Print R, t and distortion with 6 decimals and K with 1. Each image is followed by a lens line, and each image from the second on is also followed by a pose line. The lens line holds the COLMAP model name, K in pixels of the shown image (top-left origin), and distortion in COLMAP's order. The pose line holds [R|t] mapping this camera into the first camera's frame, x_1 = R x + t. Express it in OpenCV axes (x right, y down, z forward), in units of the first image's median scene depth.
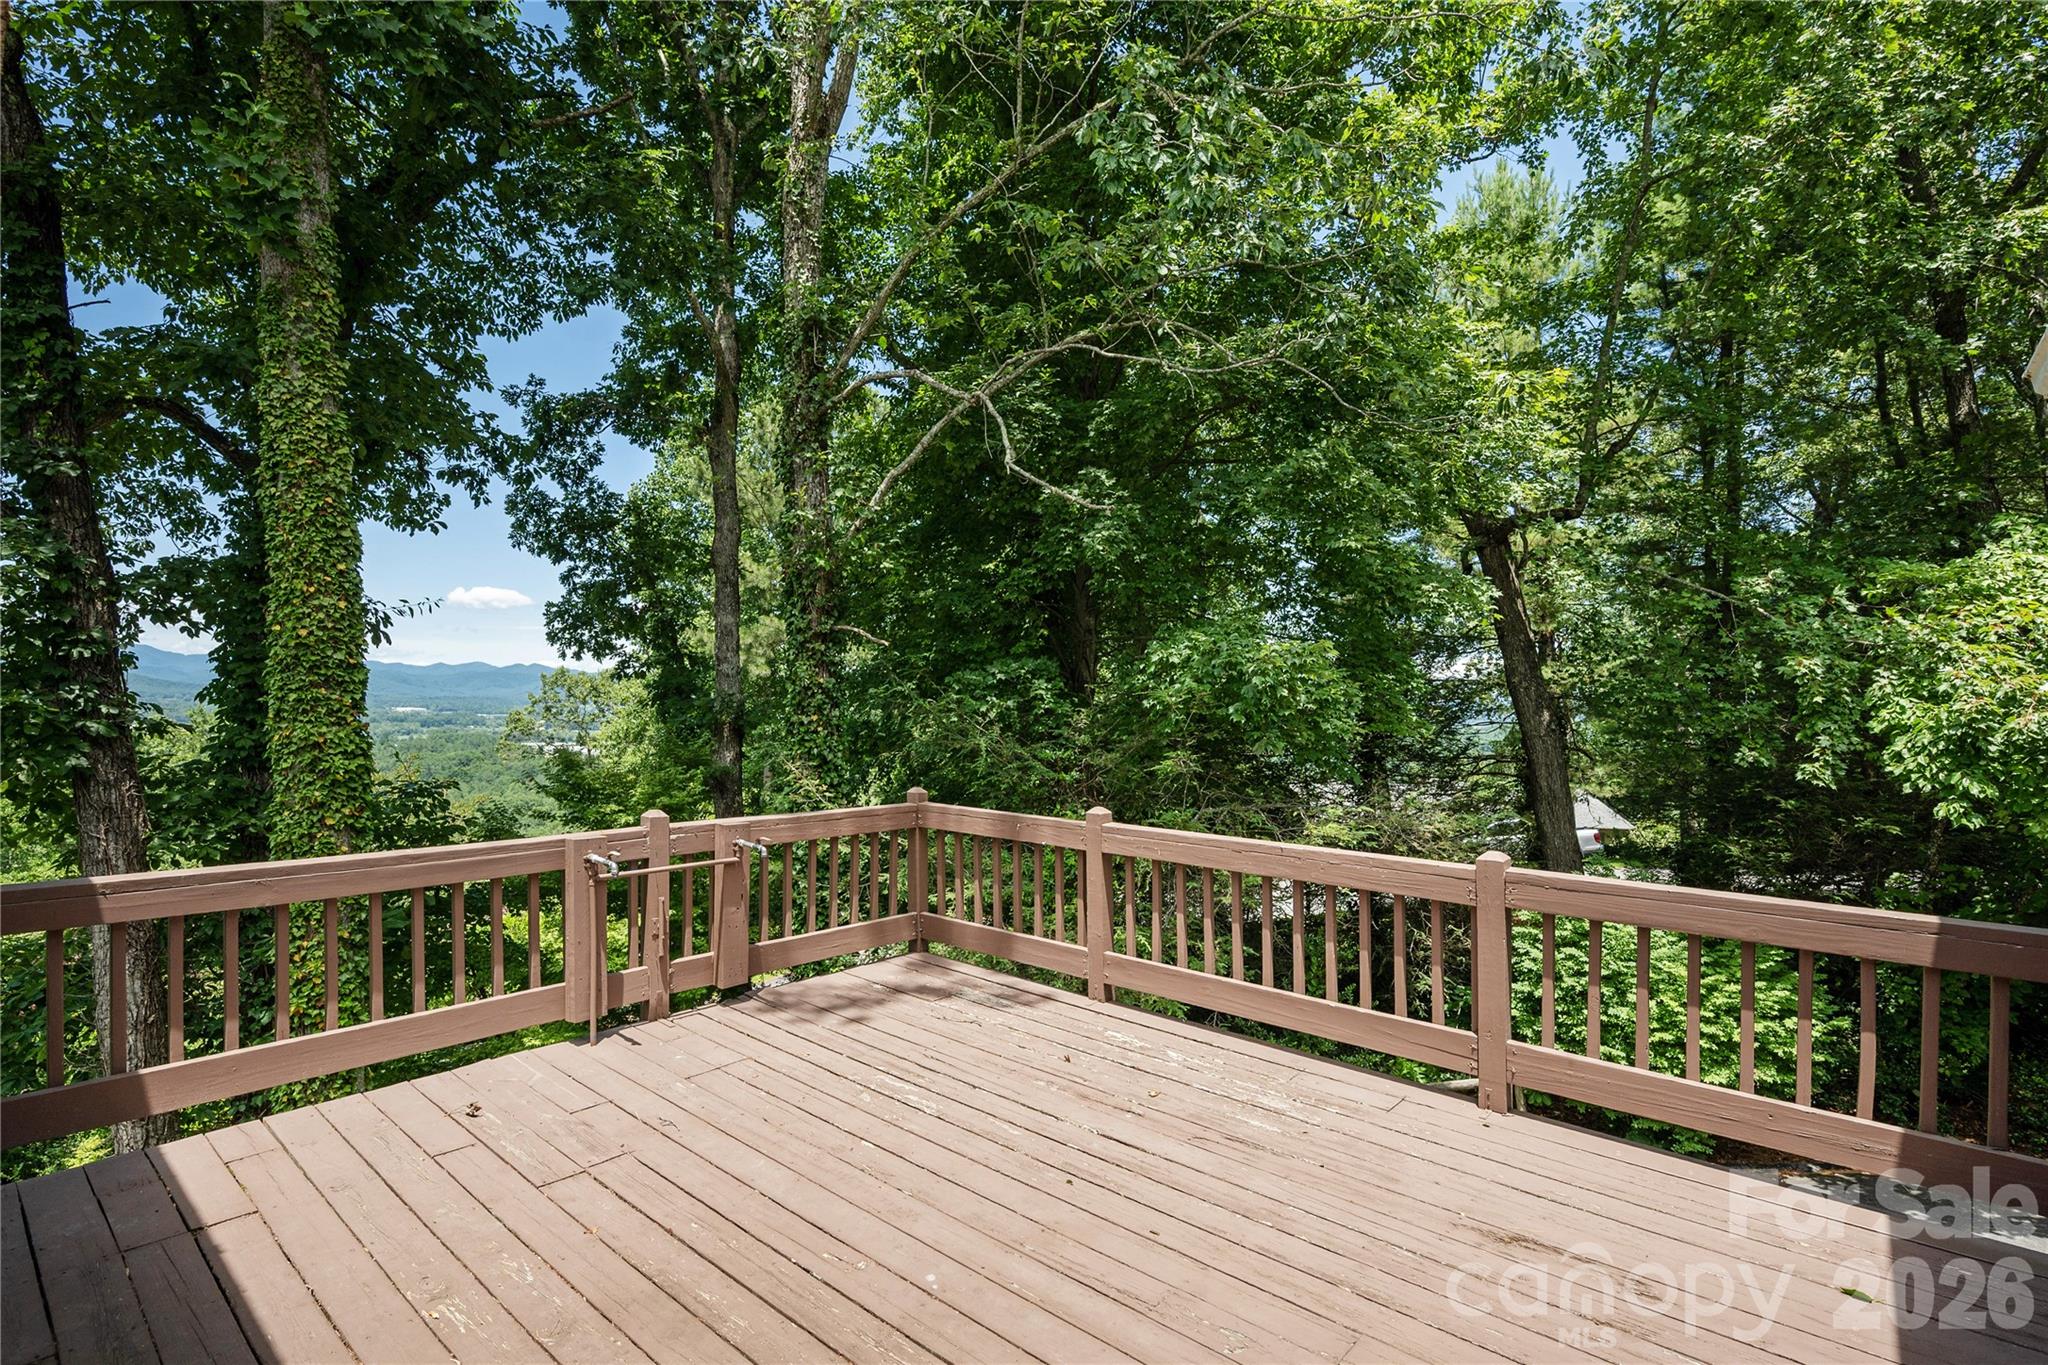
lens RADIAL K [[950.1, 0, 1015.7], [0, 950.1, 692.0], [0, 0, 1]] dist [0.024809, 0.000614]
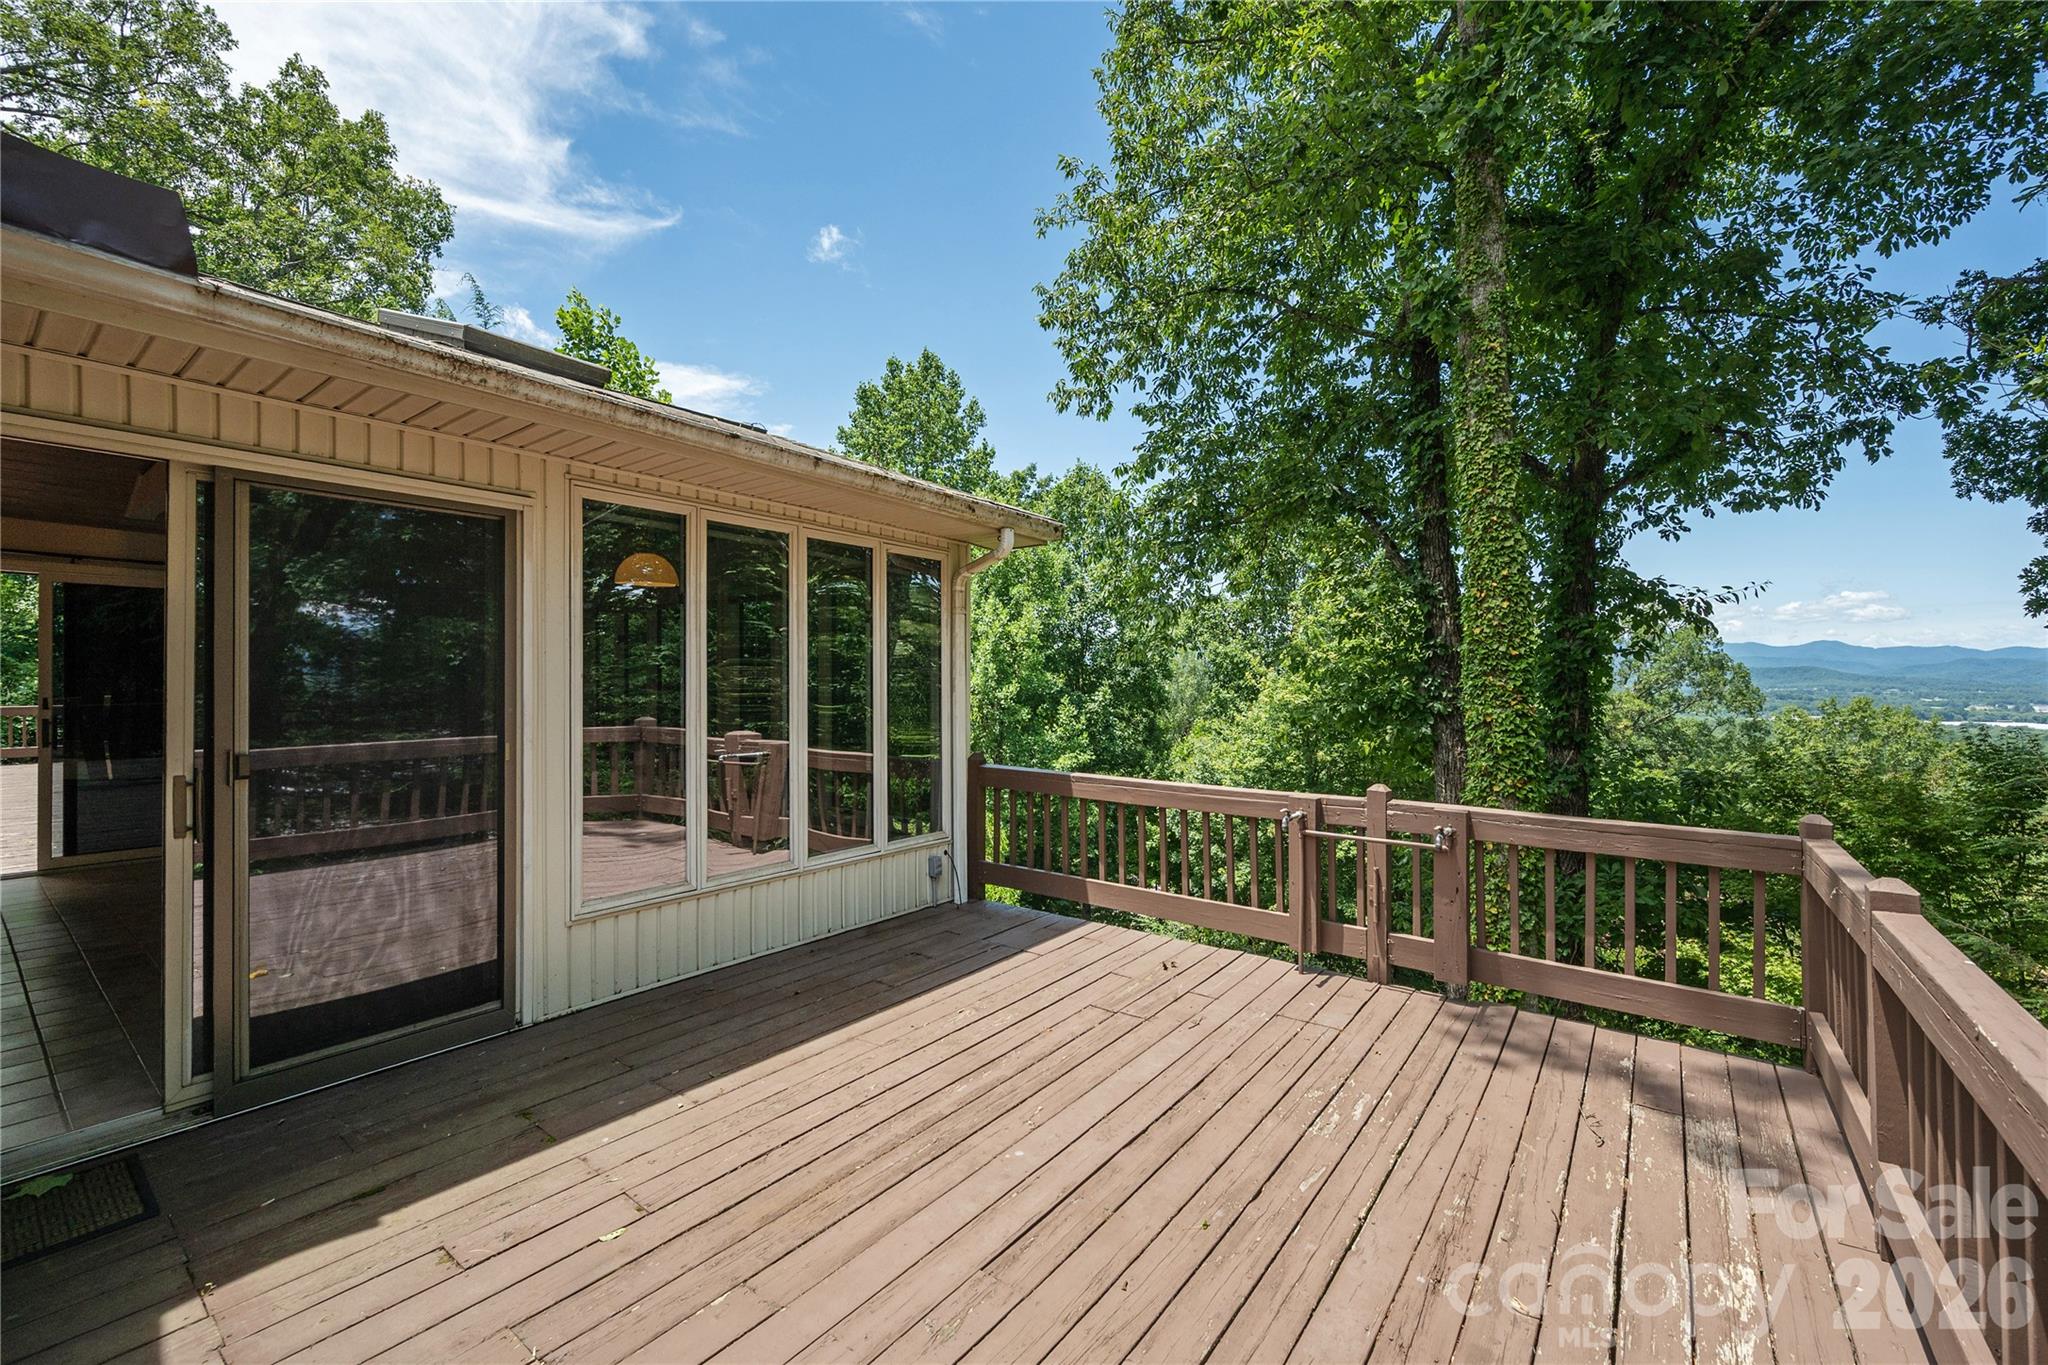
lens RADIAL K [[915.7, 0, 1021.8], [0, 915.7, 690.9], [0, 0, 1]] dist [0.021308, 0.000396]
pose [[0.059781, -0.001488, -0.998210, 0.389633], [0.003877, 0.999992, -0.001258, 0.013308], [0.998204, -0.003795, 0.059786, 0.348250]]
